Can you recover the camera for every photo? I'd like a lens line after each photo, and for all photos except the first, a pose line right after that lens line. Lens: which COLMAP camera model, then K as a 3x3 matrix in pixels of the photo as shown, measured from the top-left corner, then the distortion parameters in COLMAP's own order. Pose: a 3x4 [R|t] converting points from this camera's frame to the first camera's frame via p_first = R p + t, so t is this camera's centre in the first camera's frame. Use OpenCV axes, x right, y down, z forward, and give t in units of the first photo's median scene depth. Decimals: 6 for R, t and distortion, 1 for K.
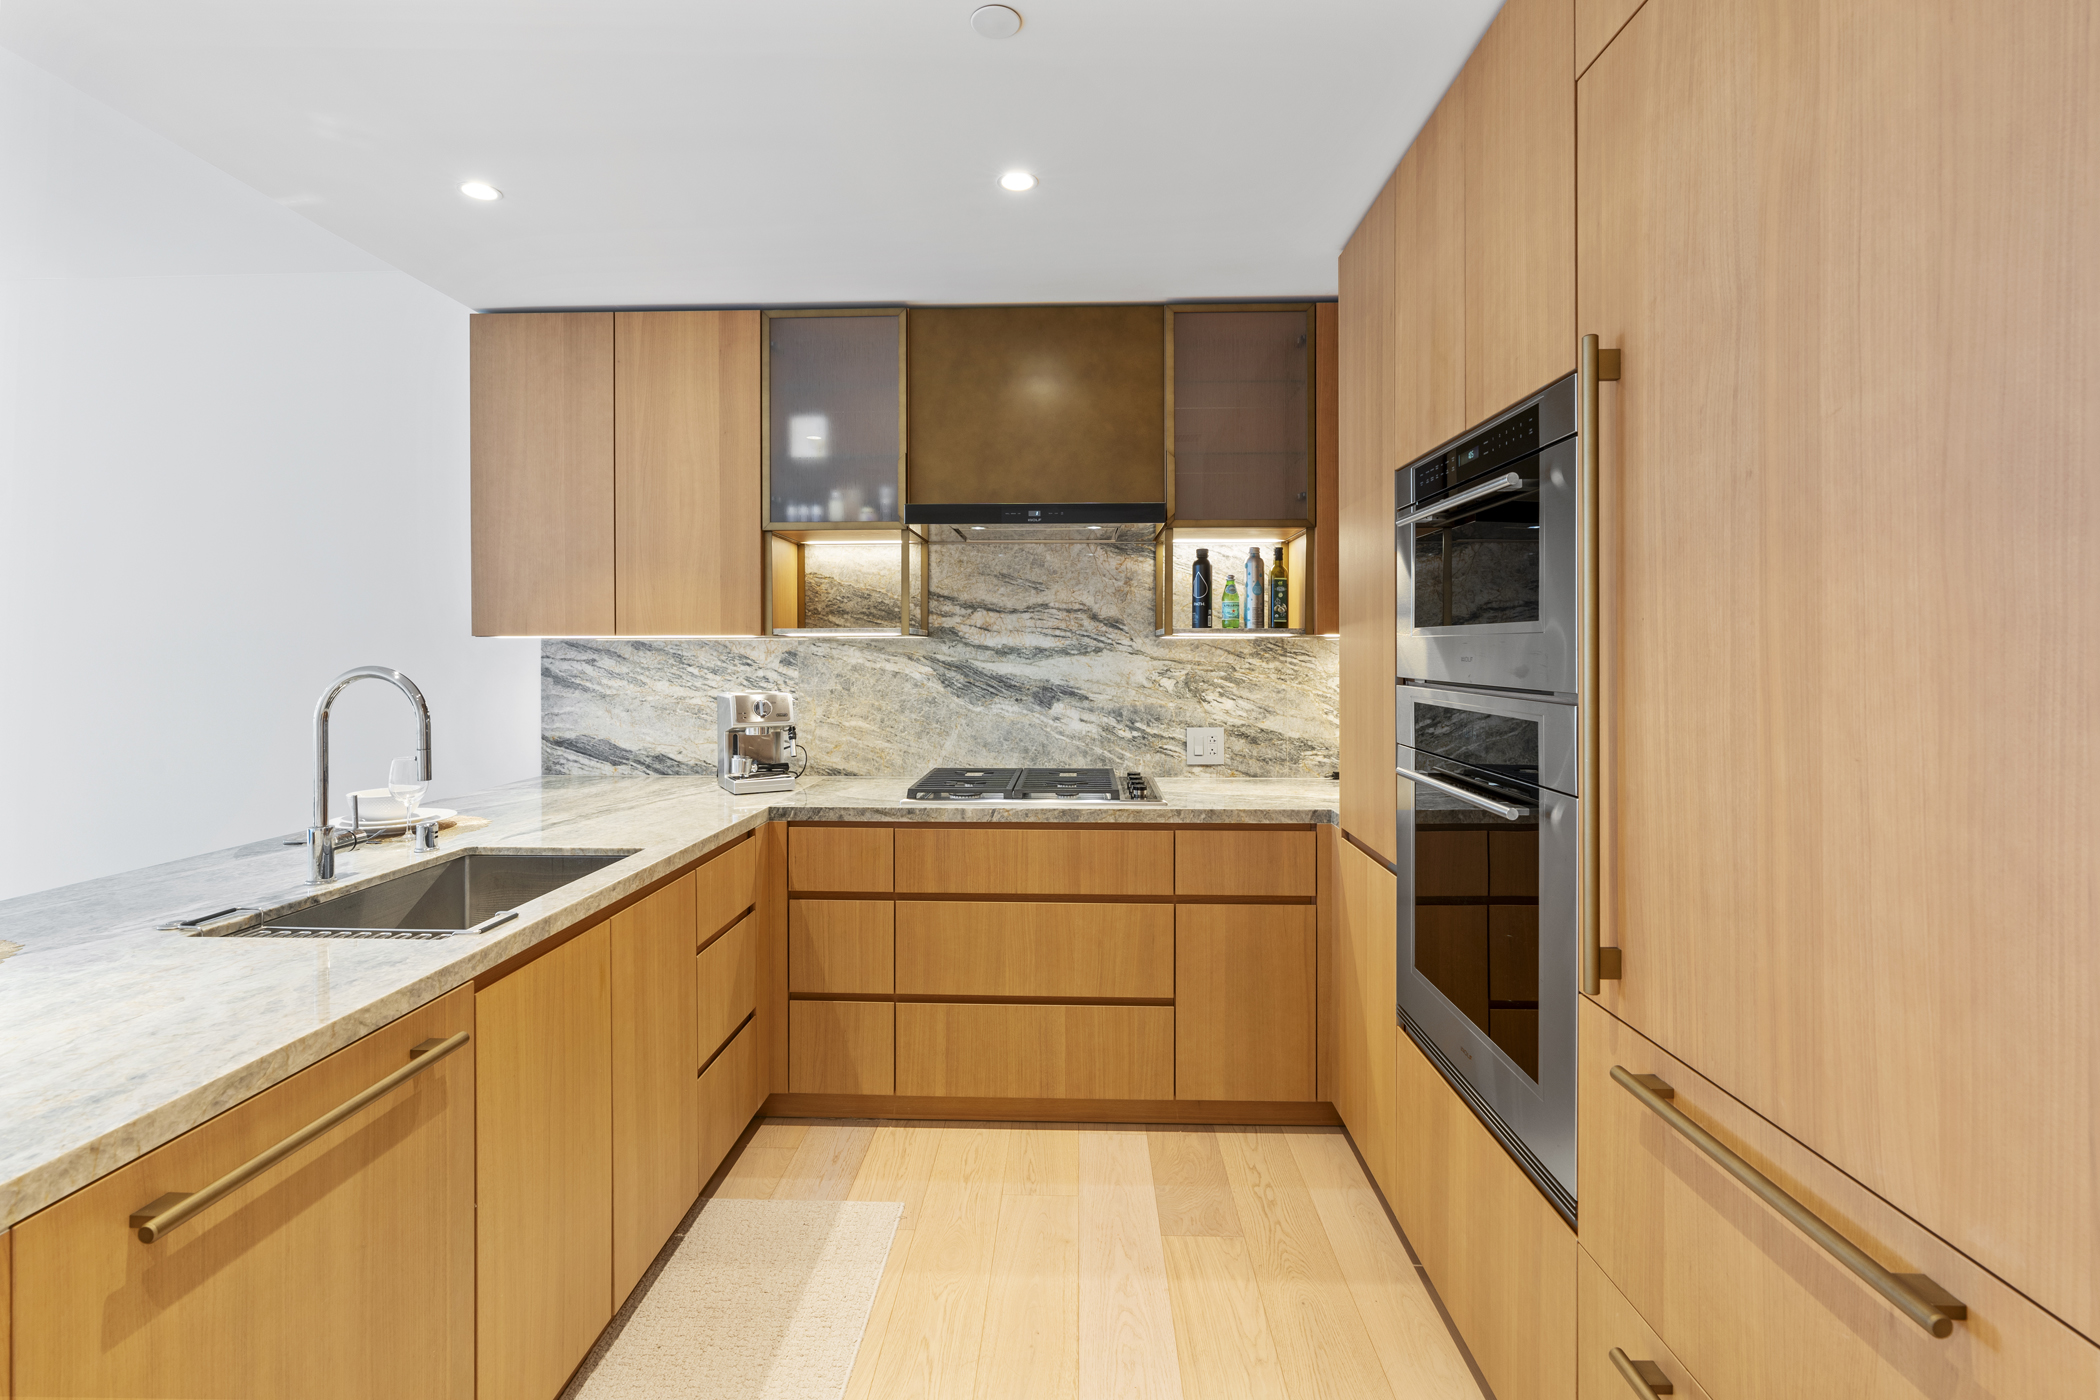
lens RADIAL K [[957.3, 0, 1050.0], [0, 957.3, 657.8], [0, 0, 1]] dist [-0.008228, 0.002283]
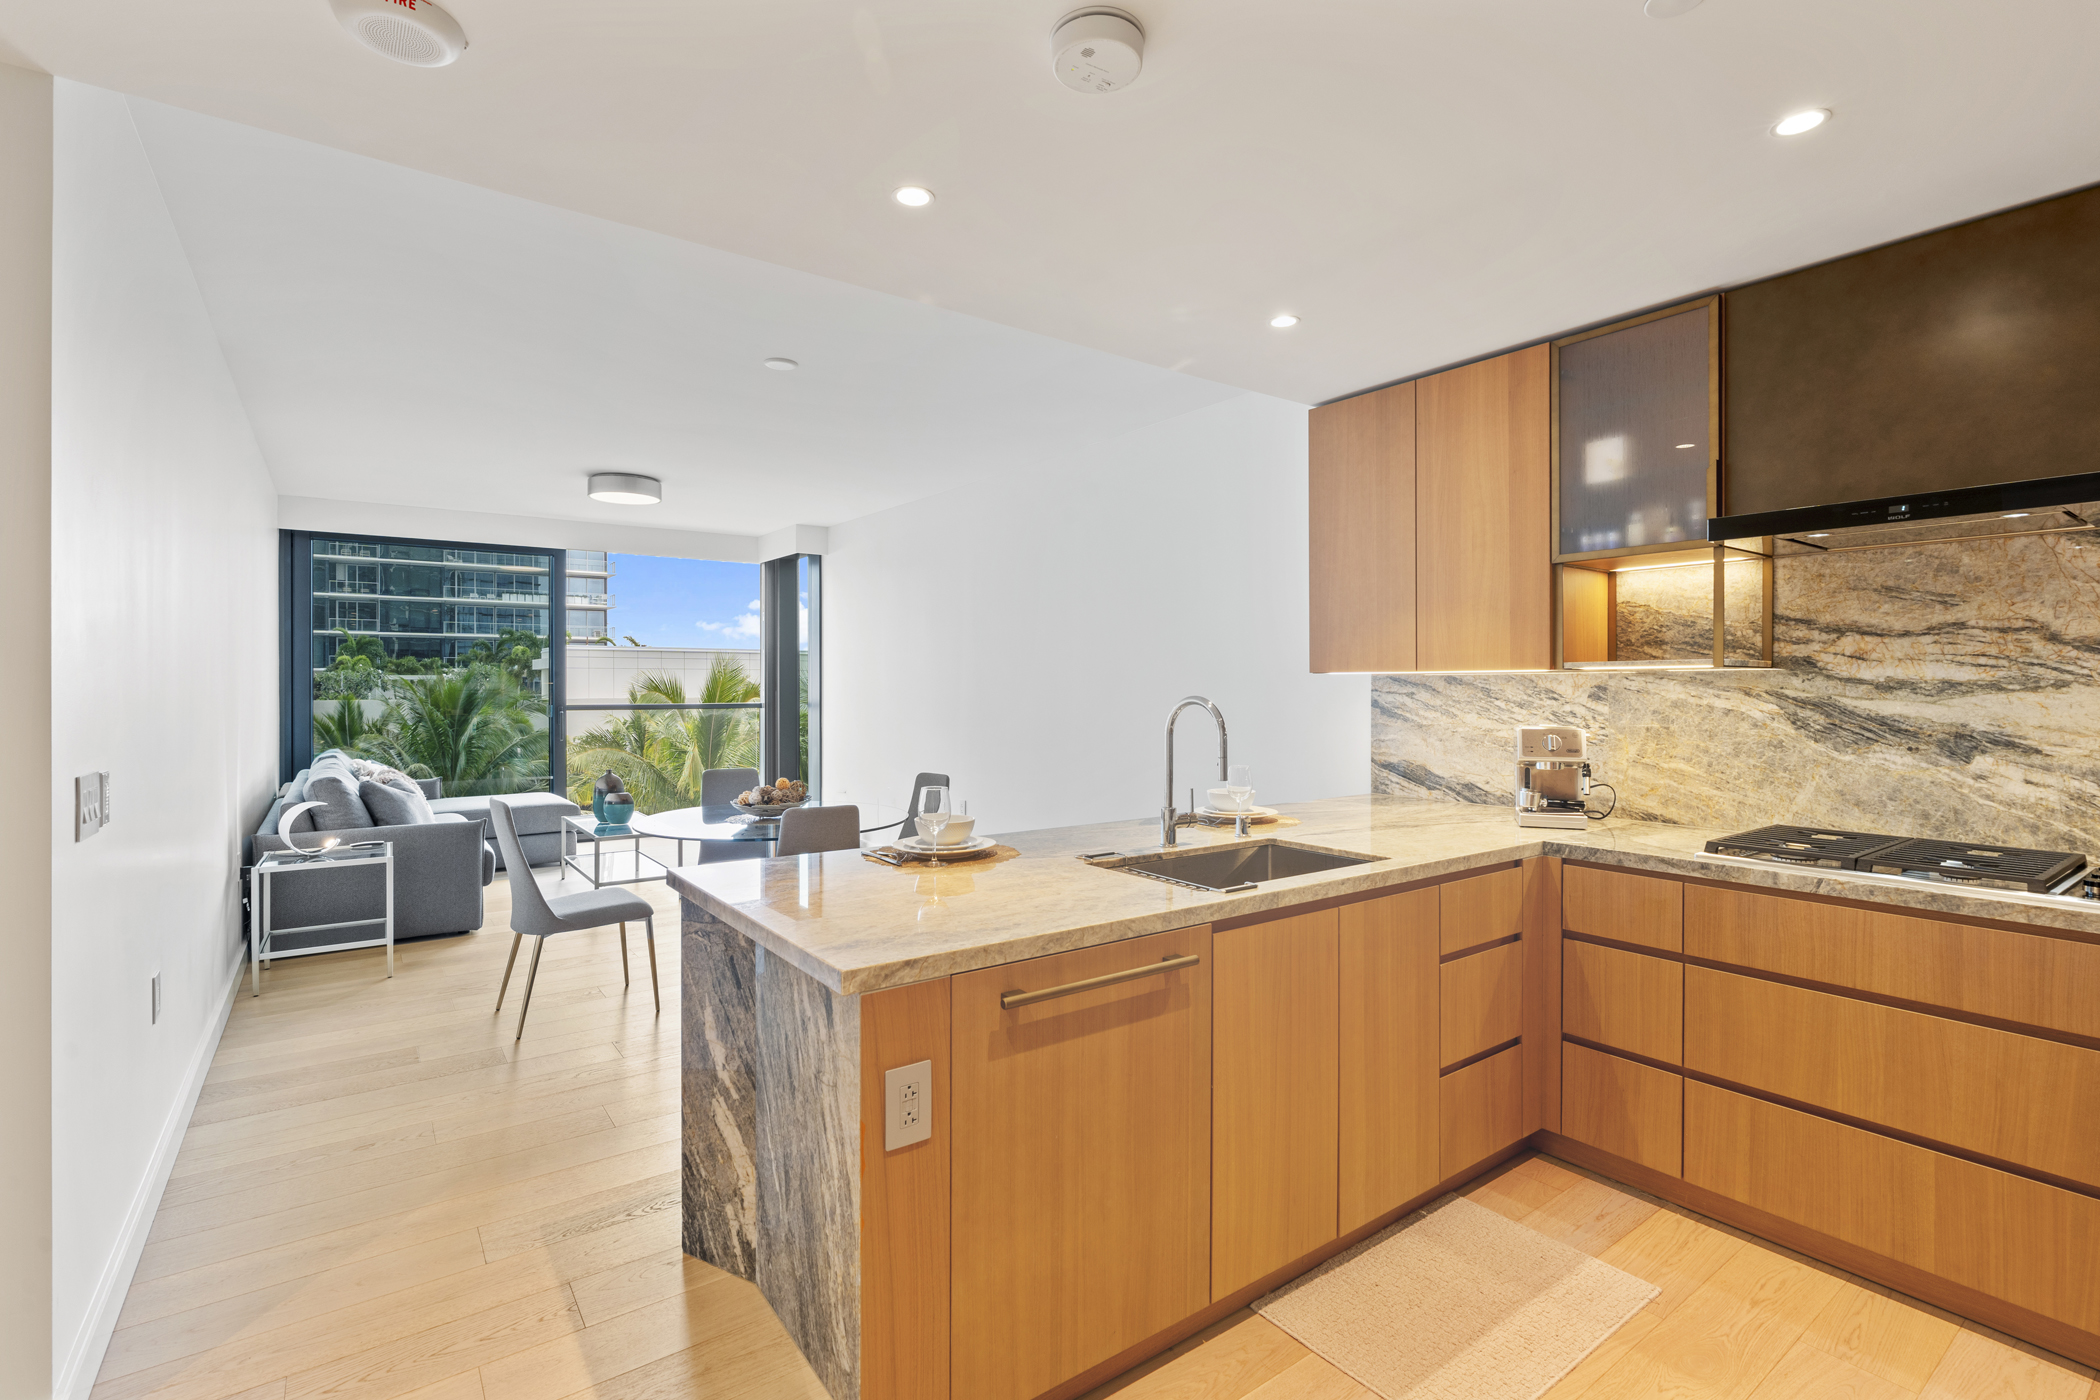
lens RADIAL K [[957.3, 0, 1050.7], [0, 957.3, 689.9], [0, 0, 1]] dist [-0.008228, 0.002283]
pose [[0.618302, 0.004600, -0.785927, 0.172148], [-0.005591, 0.999983, 0.001455, -0.000878], [0.785921, 0.003494, 0.618317, -0.022167]]
